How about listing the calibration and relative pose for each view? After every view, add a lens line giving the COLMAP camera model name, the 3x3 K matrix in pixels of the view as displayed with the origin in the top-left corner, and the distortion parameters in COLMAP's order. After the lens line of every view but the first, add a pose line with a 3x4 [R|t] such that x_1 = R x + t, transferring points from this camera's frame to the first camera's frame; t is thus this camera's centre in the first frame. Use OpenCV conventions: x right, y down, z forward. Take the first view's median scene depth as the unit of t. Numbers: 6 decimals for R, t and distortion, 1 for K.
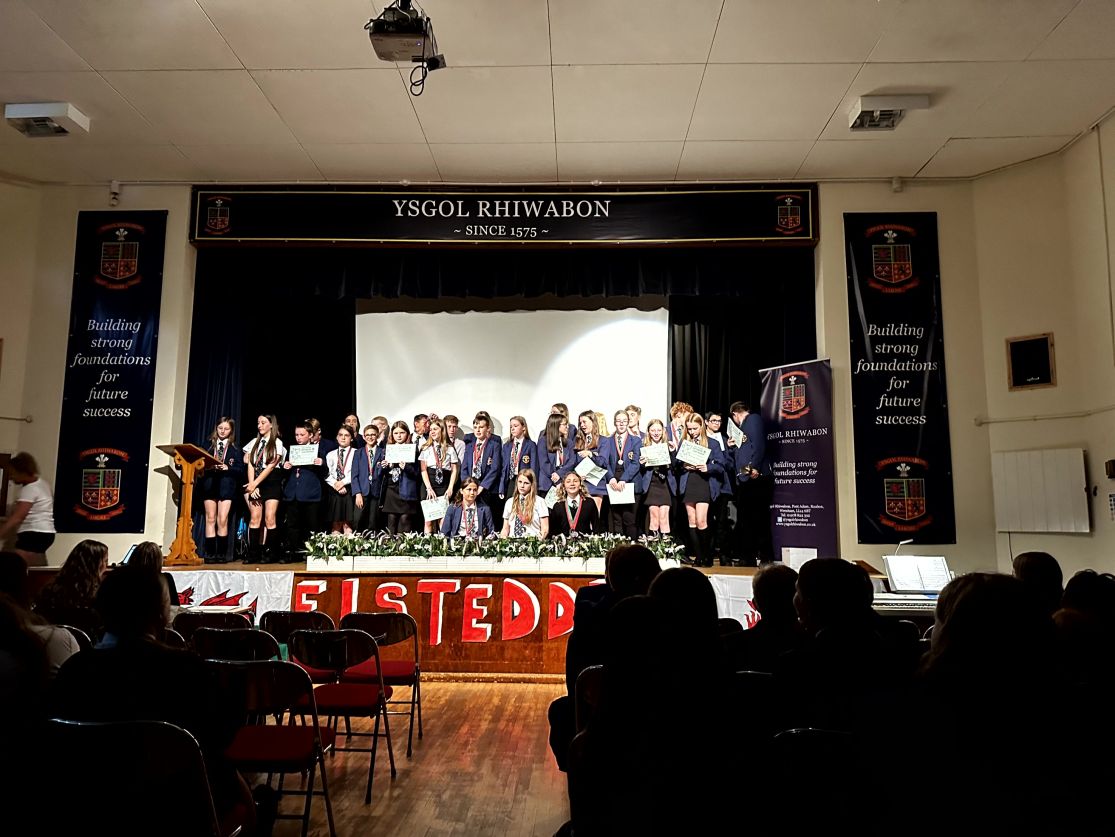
lens RADIAL K [[769.6, 0, 551.7], [0, 769.6, 423.8], [0, 0, 1]] dist [0.173664, -0.358277]
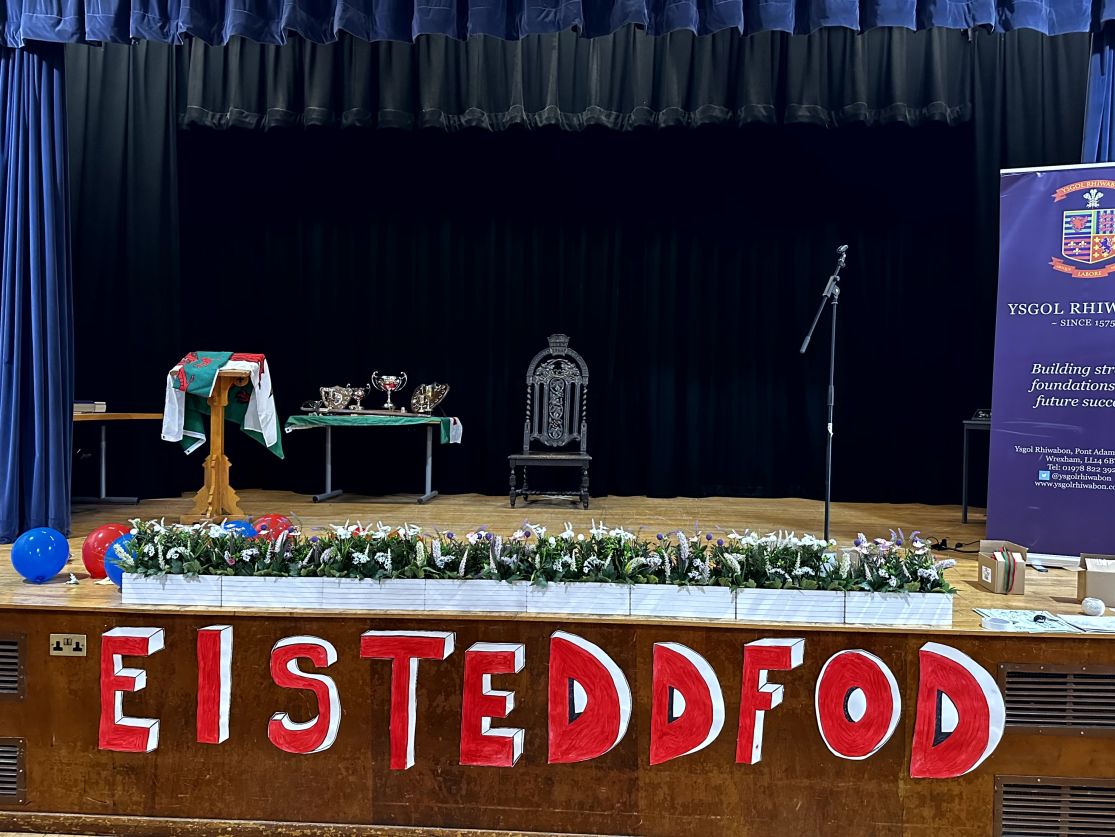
lens RADIAL K [[779.5, 0, 557.5], [0, 779.5, 418.5], [0, 0, 1]] dist [0.074132, -0.111291]
pose [[0.999838, 0.005394, -0.017149, -0.043188], [-0.002887, 0.989724, 0.142962, 0.010870], [0.017744, -0.142889, 0.989580, 0.482494]]
